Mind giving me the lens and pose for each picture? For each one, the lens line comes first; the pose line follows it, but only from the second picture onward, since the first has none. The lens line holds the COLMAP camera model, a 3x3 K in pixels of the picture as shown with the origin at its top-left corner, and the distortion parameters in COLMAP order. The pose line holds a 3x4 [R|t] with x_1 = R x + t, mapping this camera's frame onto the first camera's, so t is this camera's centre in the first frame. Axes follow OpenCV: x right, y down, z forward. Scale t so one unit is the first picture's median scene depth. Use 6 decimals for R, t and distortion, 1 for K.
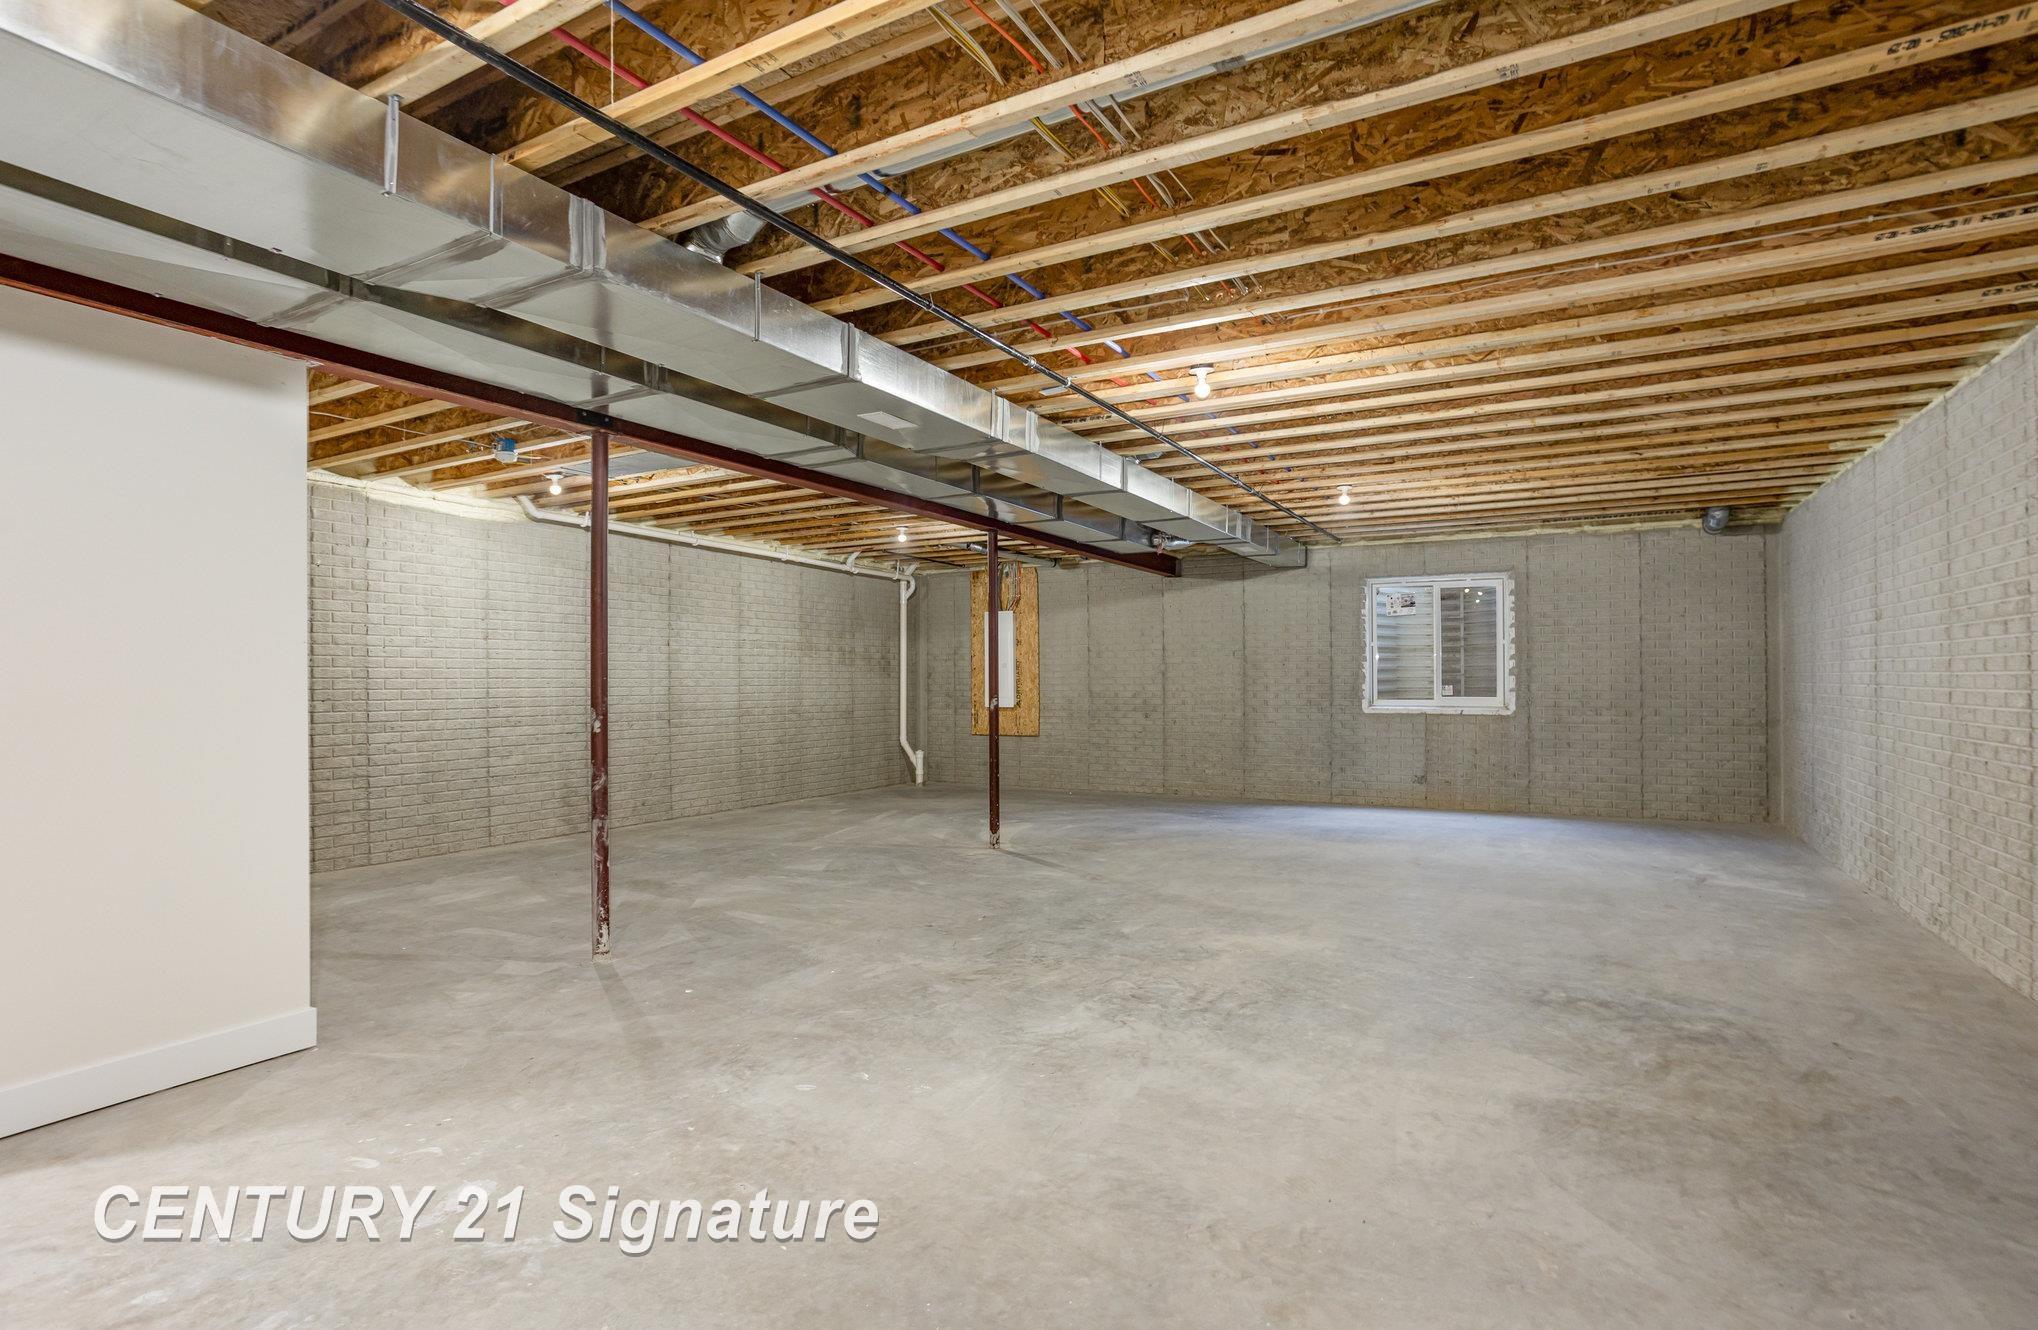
lens RADIAL K [[1001.5, 0, 996.5], [0, 1001.5, 673.3], [0, 0, 1]] dist [-0.033153, 0.000056]
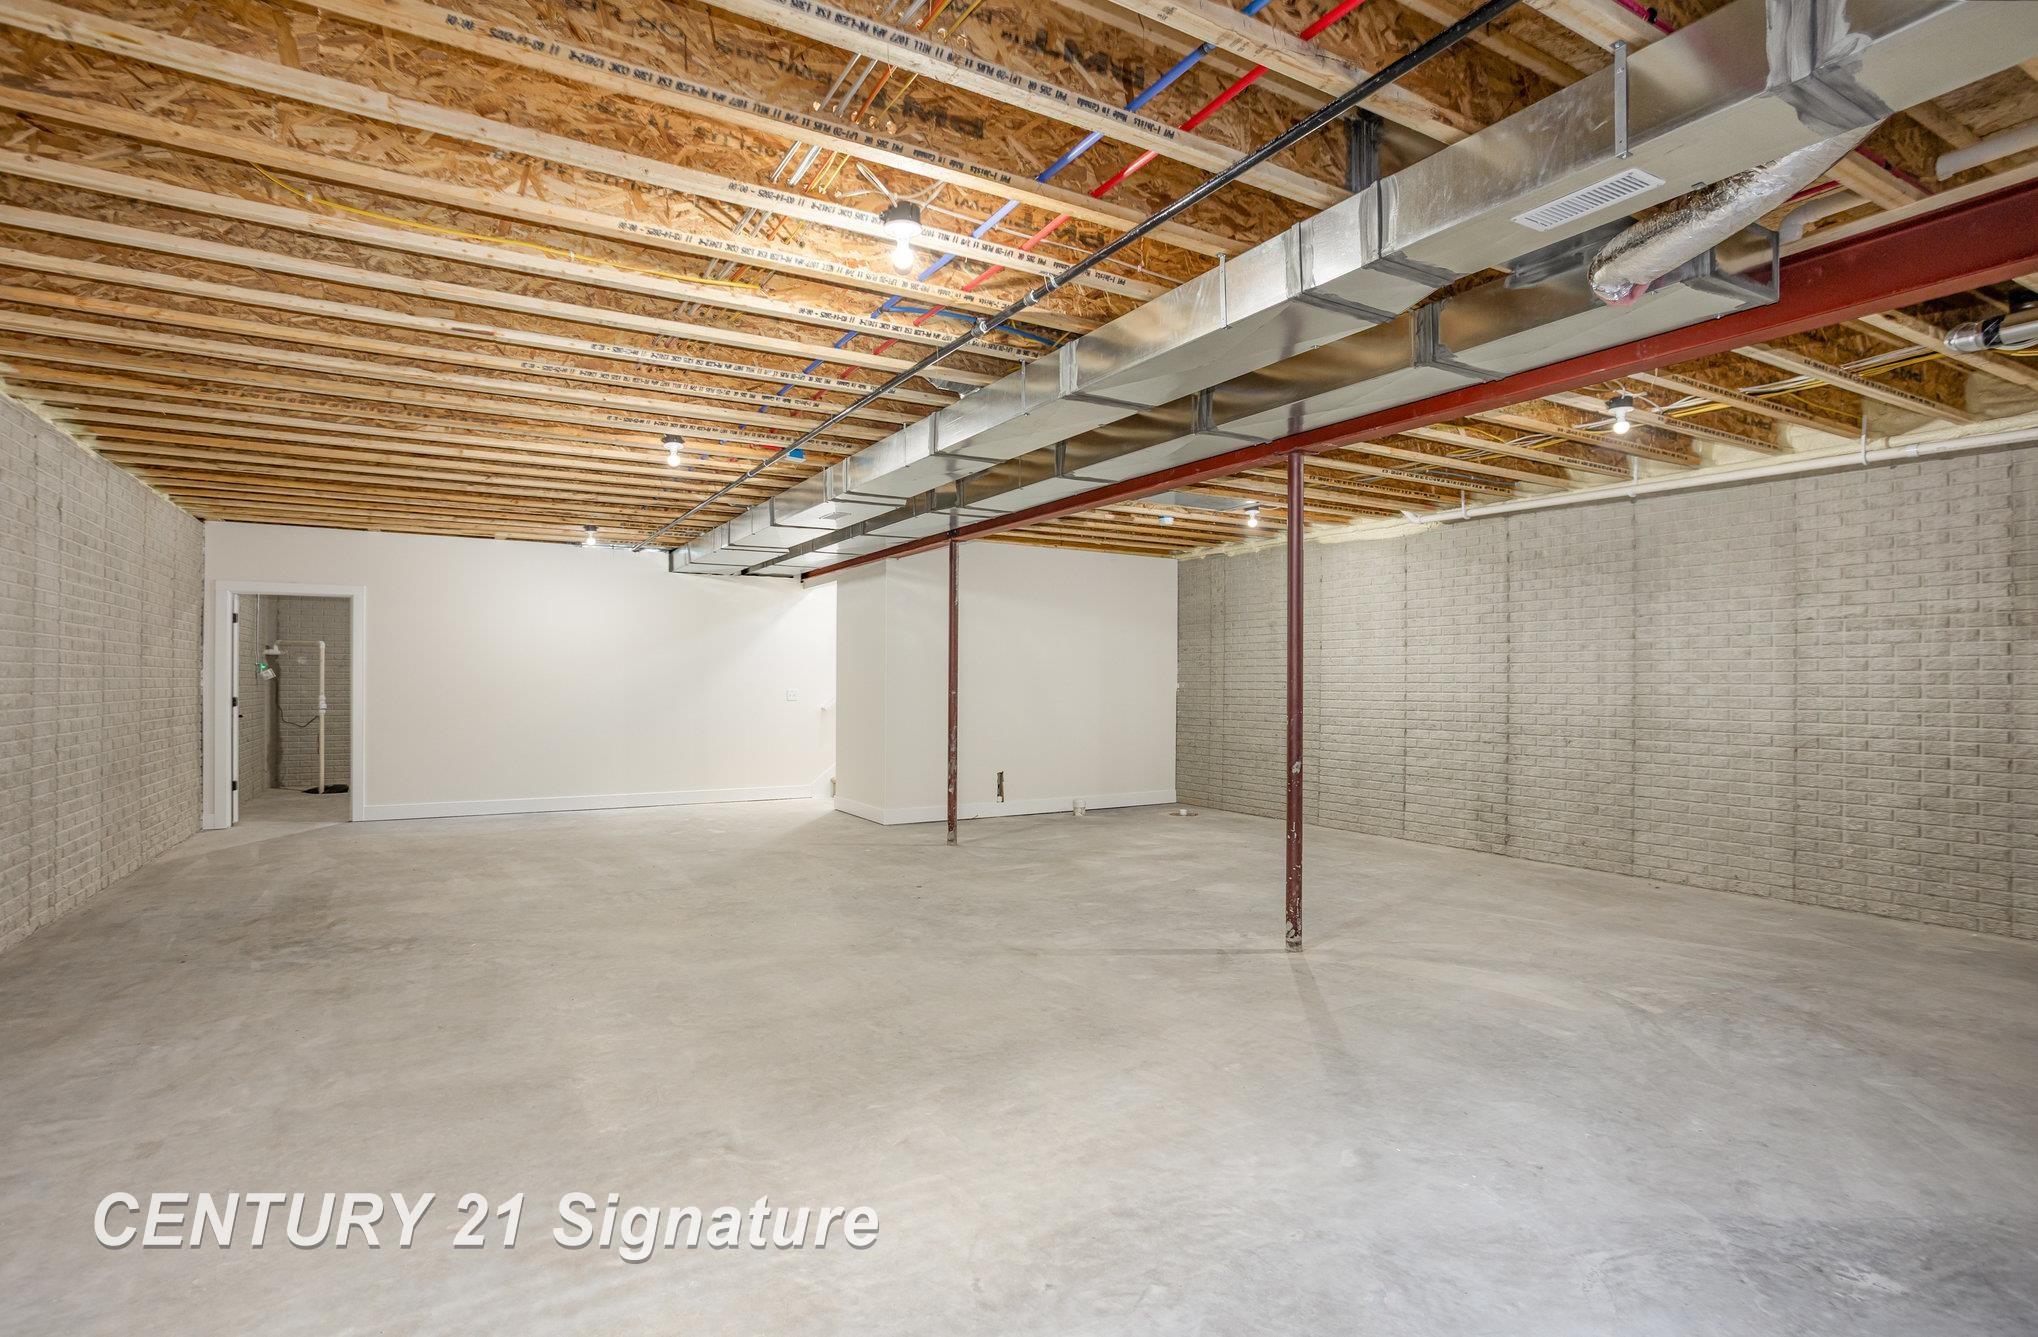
lens RADIAL K [[1001.5, 0, 996.5], [0, 1001.5, 676.8], [0, 0, 1]] dist [-0.033153, 0.000056]
pose [[-0.503144, -0.003198, -0.864197, 0.618280], [0.003123, 0.999980, -0.005519, 0.003200], [0.864197, -0.005476, -0.503124, 1.115594]]
